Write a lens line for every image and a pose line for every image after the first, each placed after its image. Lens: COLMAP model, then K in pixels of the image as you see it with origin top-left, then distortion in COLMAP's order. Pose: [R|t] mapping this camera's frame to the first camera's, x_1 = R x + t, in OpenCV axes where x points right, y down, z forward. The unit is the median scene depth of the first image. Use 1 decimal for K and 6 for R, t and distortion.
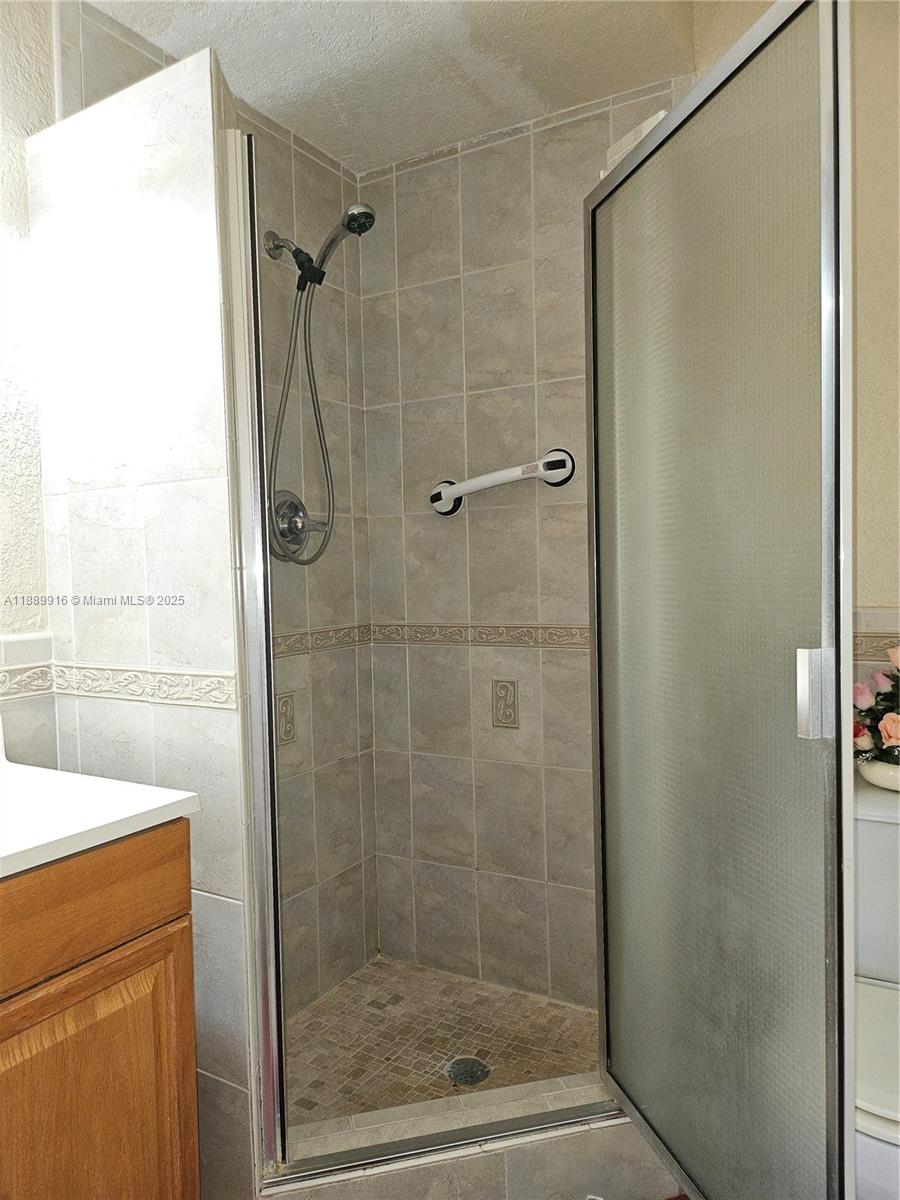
lens RADIAL K [[853.4, 0, 438.6], [0, 853.4, 602.0], [0, 0, 1]] dist [0.067498, -0.072606]
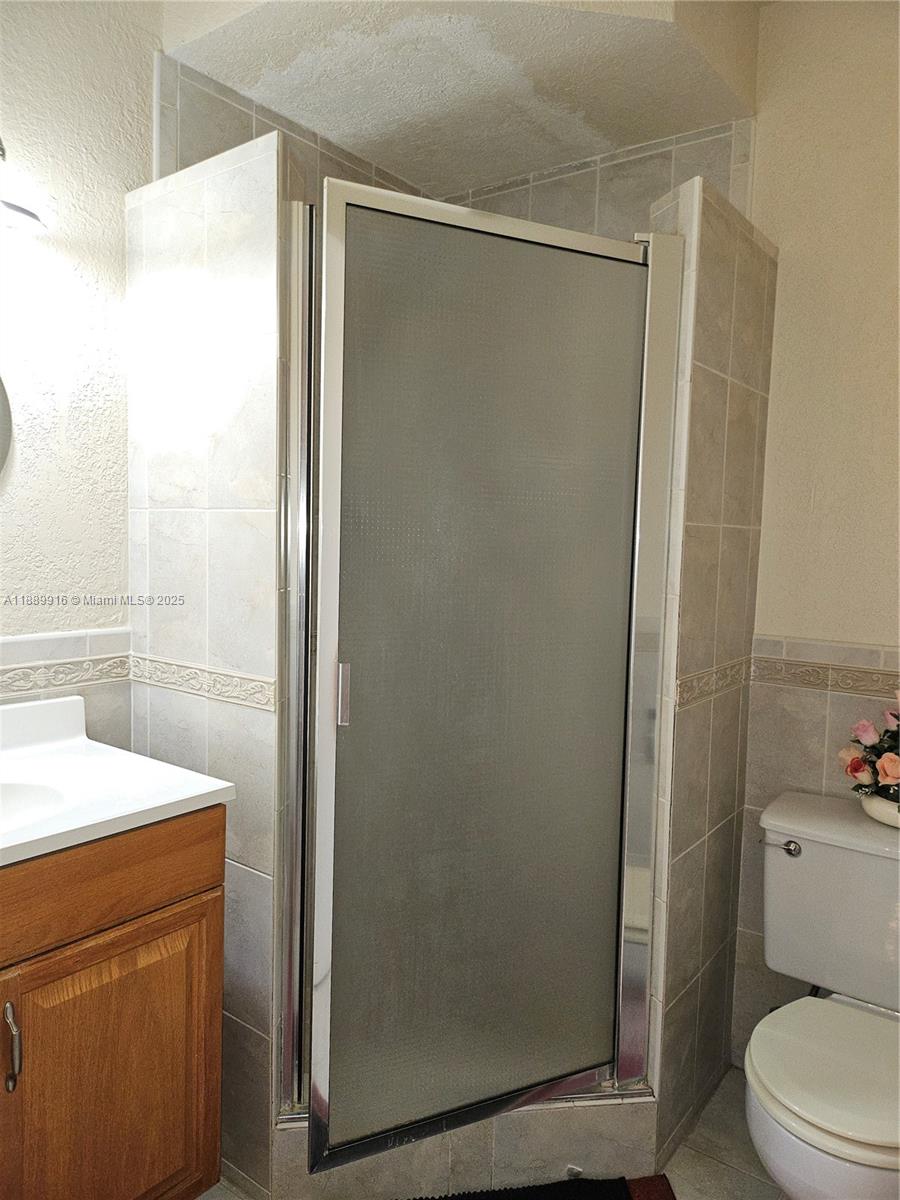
lens RADIAL K [[853.4, 0, 453.1], [0, 853.4, 595.0], [0, 0, 1]] dist [0.067498, -0.072606]
pose [[0.993034, 0.057504, -0.102846, 0.104075], [-0.054384, 0.997978, 0.032889, -0.076412], [0.104529, -0.027067, 0.994153, -0.105526]]
